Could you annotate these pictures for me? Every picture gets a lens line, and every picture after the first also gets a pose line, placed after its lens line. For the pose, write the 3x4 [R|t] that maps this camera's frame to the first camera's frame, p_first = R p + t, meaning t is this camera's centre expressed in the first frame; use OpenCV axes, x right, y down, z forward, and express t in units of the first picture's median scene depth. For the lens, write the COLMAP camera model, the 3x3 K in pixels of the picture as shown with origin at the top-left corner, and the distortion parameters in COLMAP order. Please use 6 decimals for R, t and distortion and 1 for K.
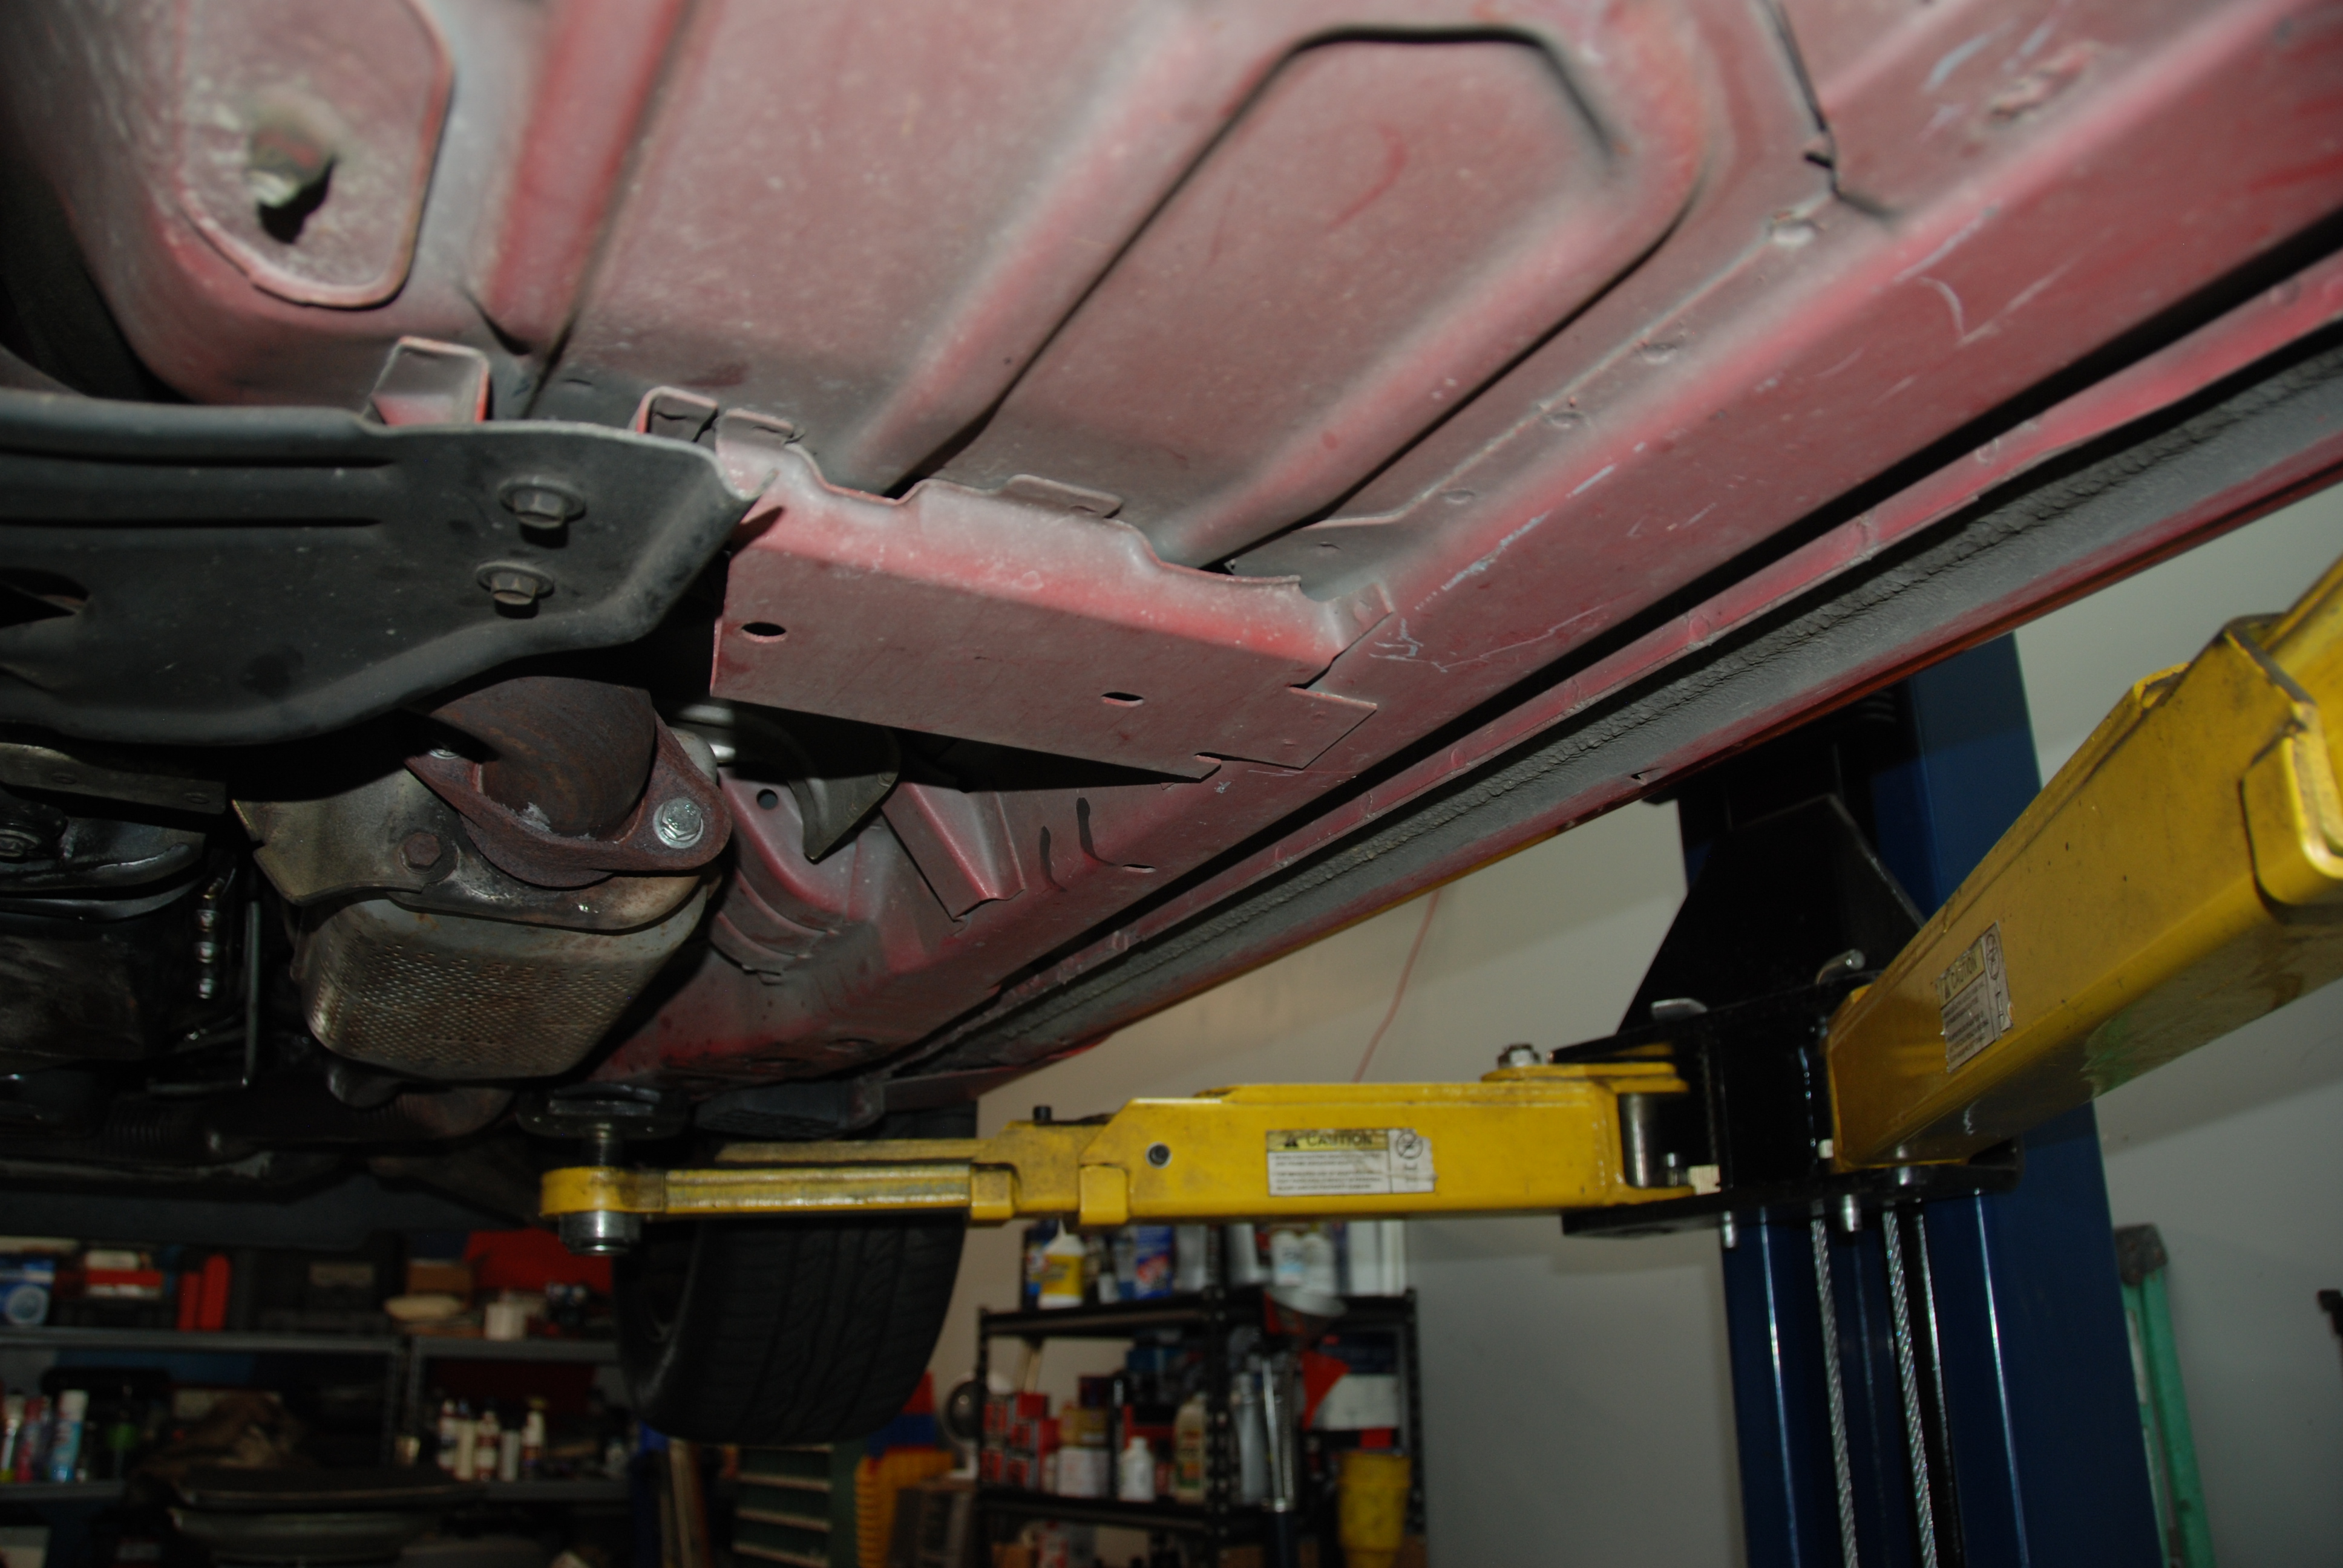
lens RADIAL K [[1821.1, 0, 1161.4], [0, 1821.1, 801.6], [0, 0, 1]] dist [-0.171766, 0.116398]
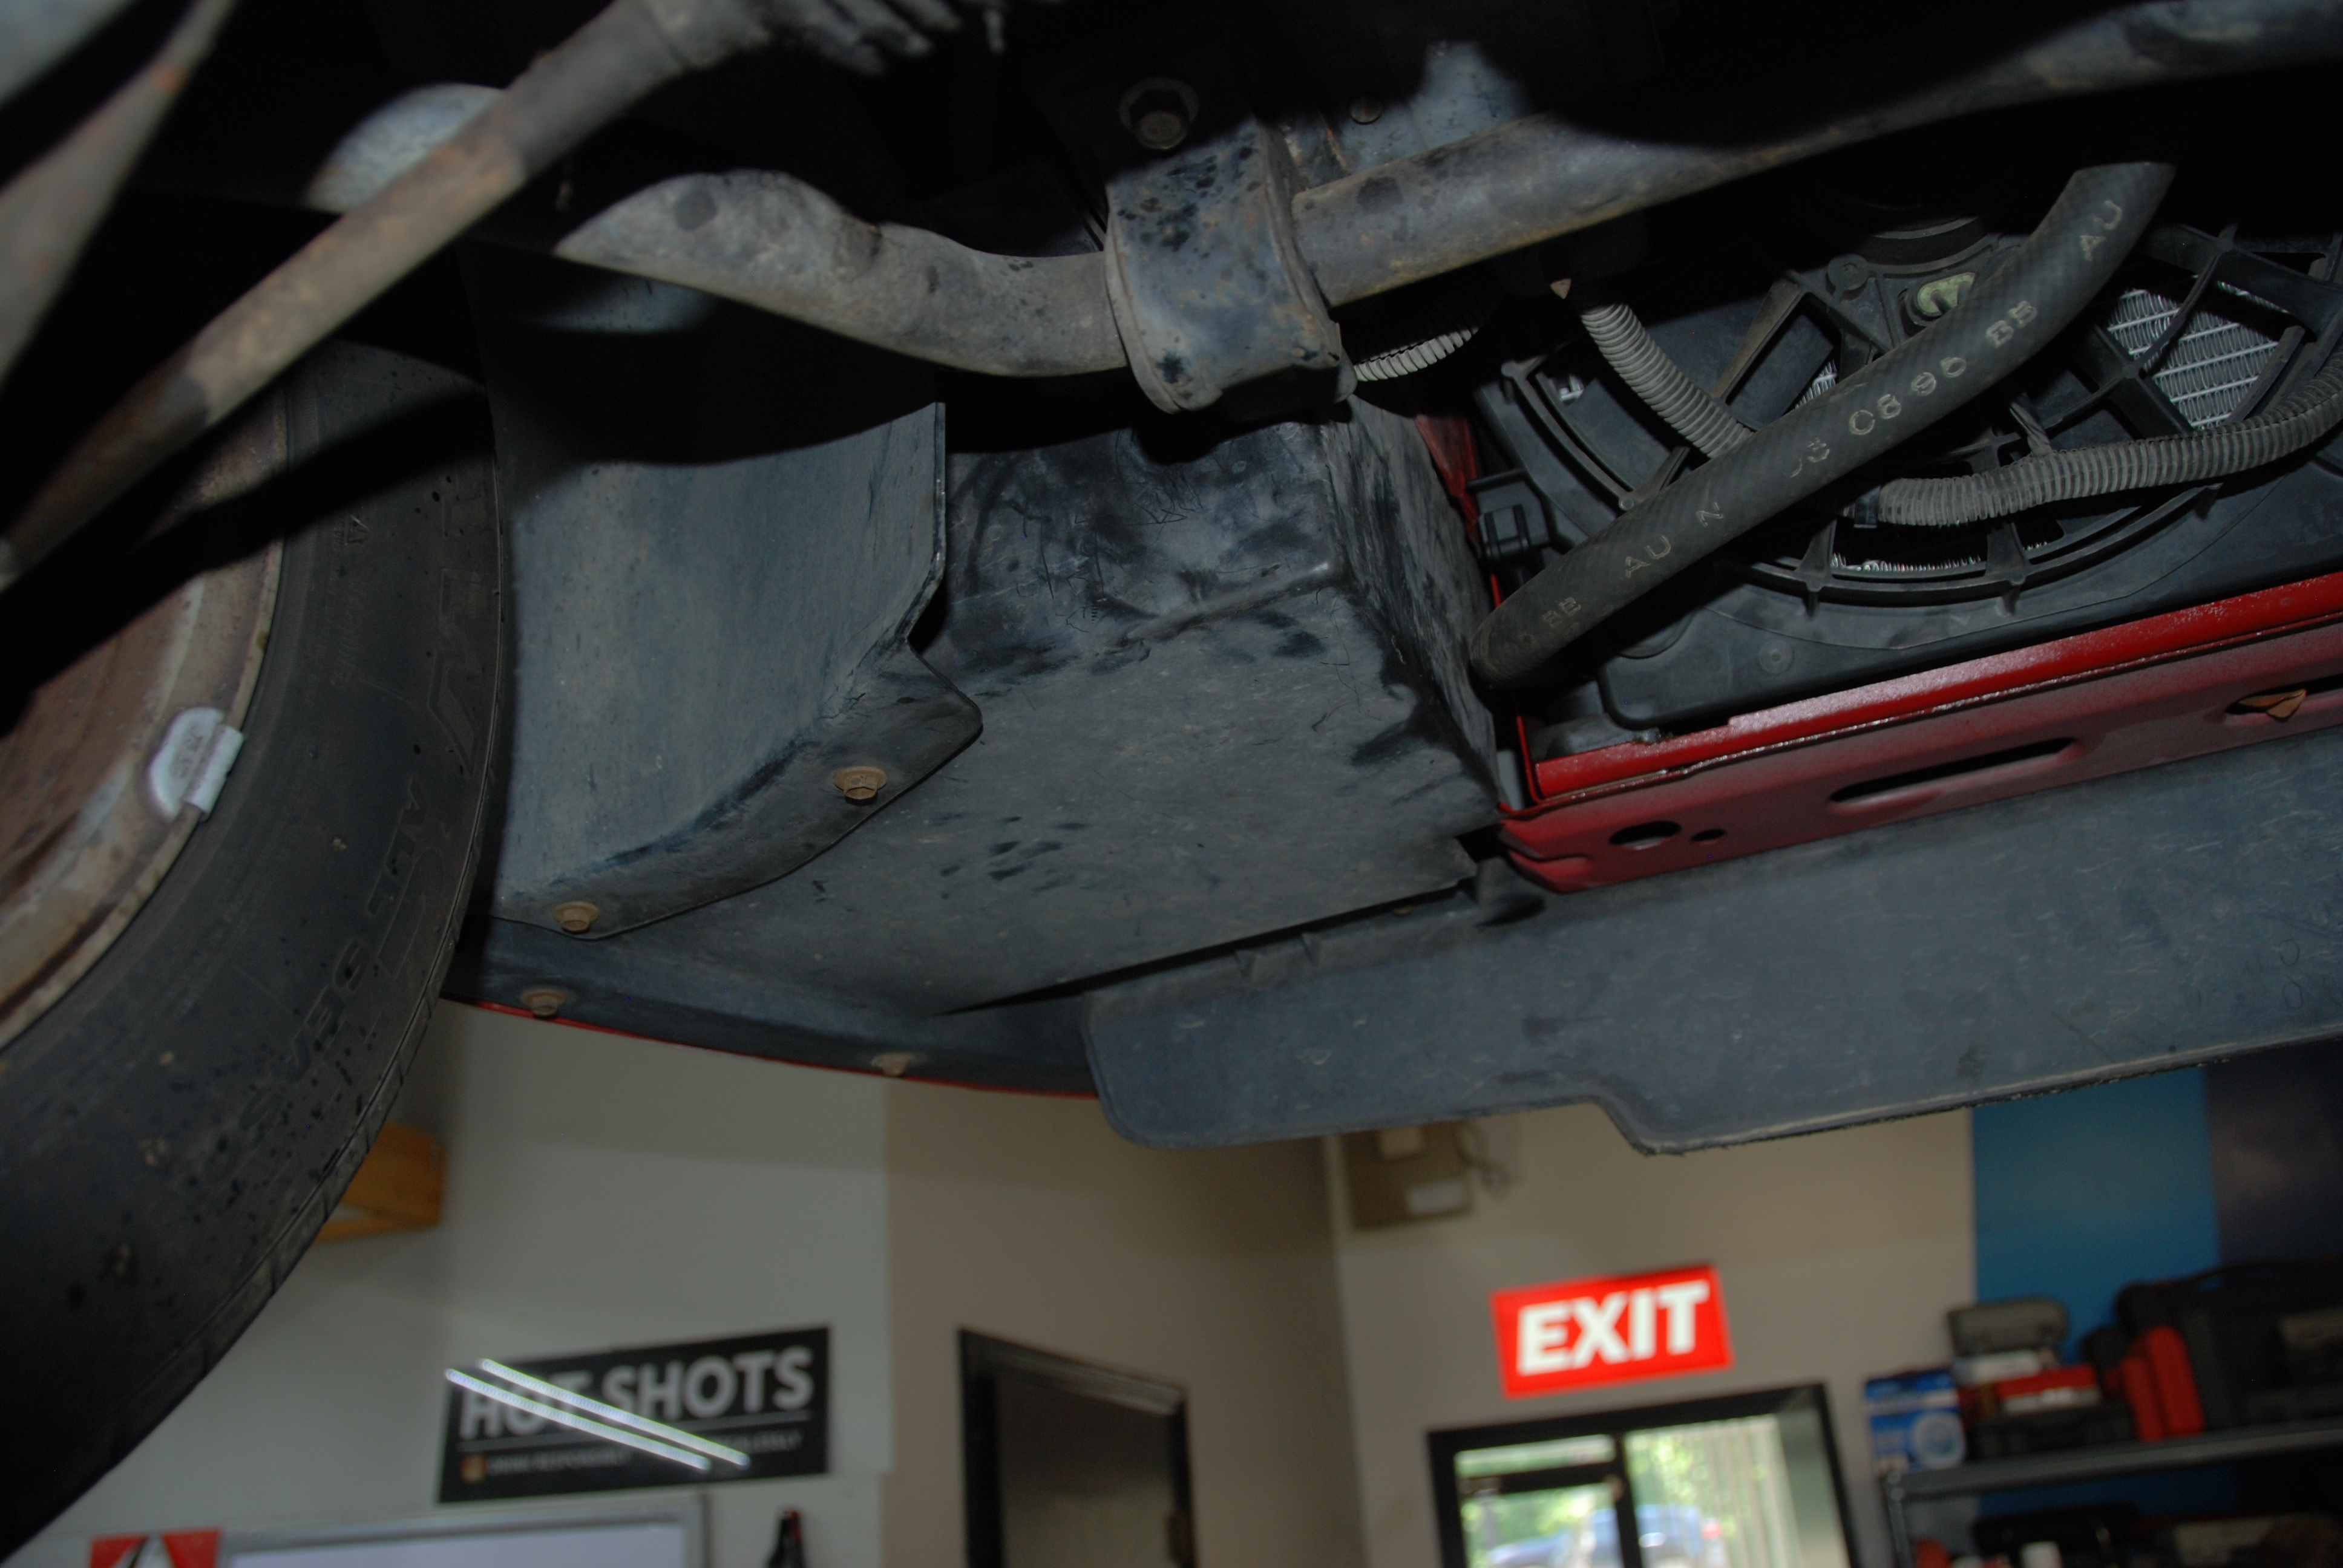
lens RADIAL K [[1797.2, 0, 1173.5], [0, 1797.2, 798.5], [0, 0, 1]] dist [-0.165440, 0.097656]
pose [[0.630038, -0.356459, -0.689920, -0.332977], [0.301000, 0.931069, -0.206178, 0.114695], [0.715857, -0.077766, 0.693903, 0.344720]]
